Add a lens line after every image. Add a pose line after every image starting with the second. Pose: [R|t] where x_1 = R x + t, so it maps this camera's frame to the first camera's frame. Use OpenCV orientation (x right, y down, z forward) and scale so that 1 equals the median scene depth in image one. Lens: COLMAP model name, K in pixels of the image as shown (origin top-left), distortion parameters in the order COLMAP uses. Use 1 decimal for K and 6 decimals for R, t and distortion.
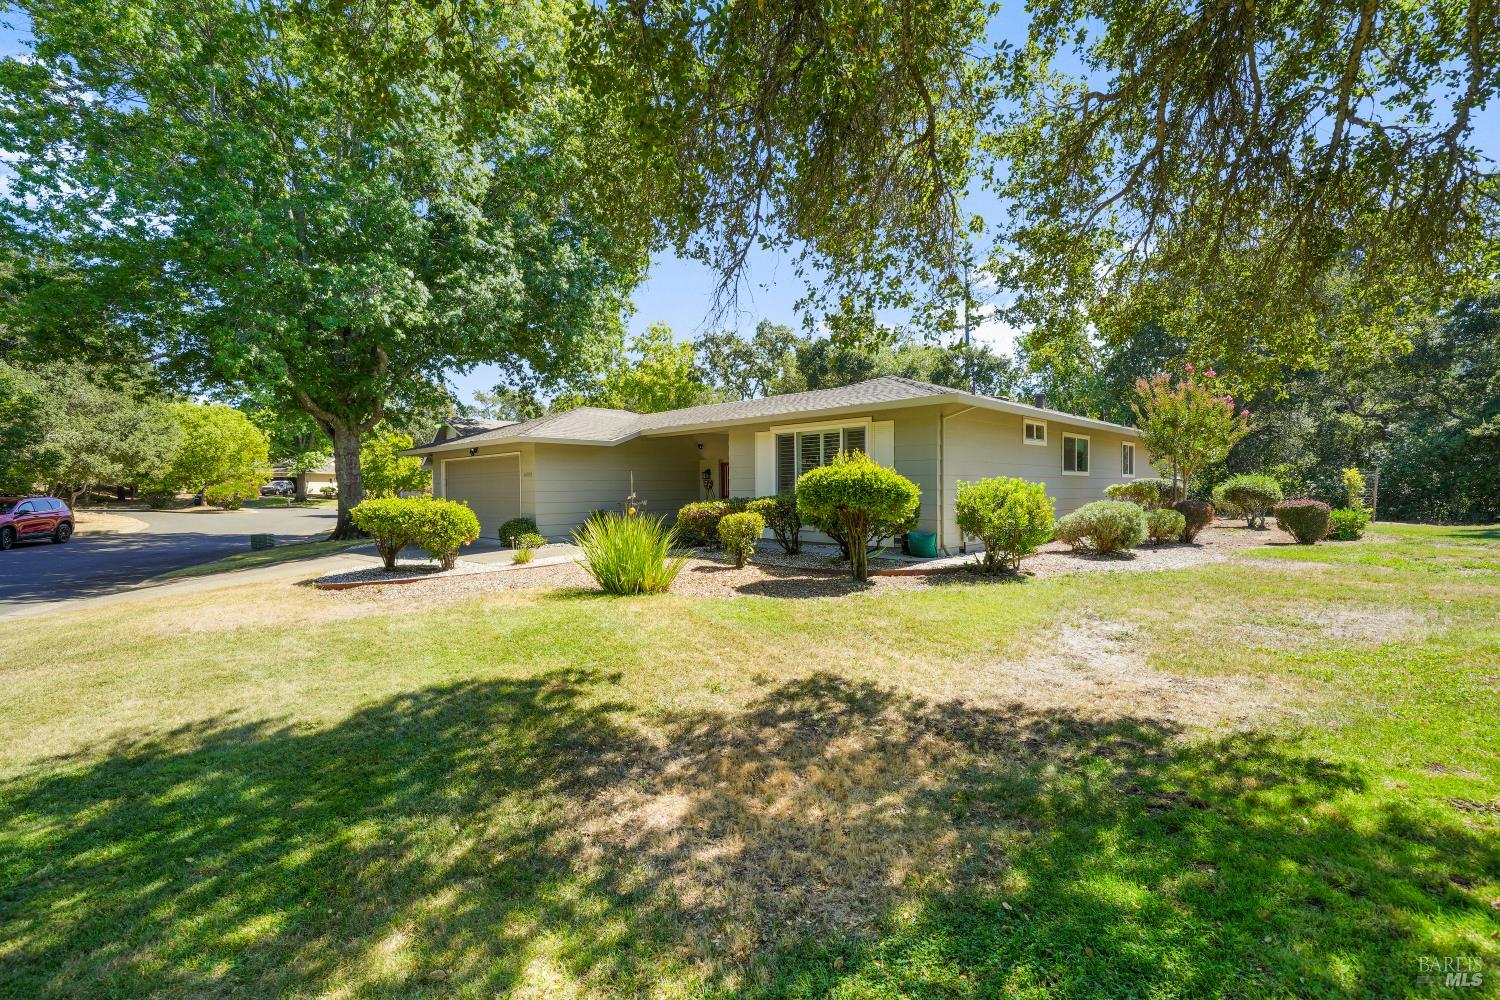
lens RADIAL K [[644.8, 0, 786.9], [0, 644.8, 495.1], [0, 0, 1]] dist [0.013952, -0.000074]
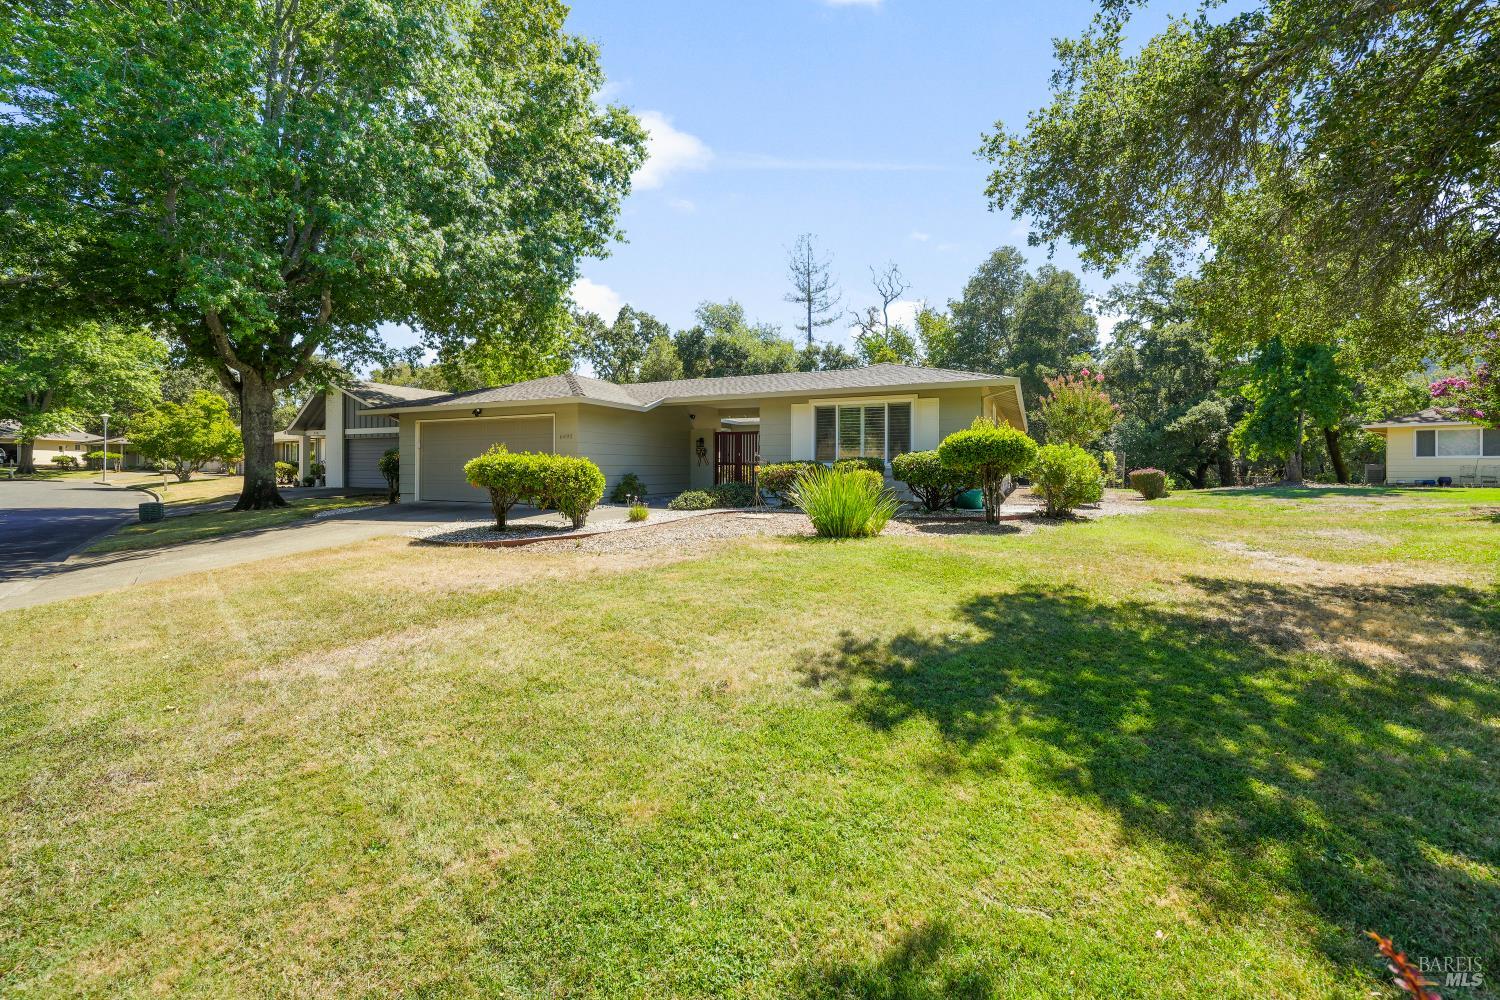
lens RADIAL K [[584.5, 0, 749.0], [0, 584.5, 469.4], [0, 0, 1]] dist [-0.008785, -0.000077]
pose [[0.948720, 0.009786, 0.315967, -0.419251], [-0.006906, 0.999924, -0.010234, 0.026248], [-0.316043, 0.007527, 0.948715, 0.053384]]
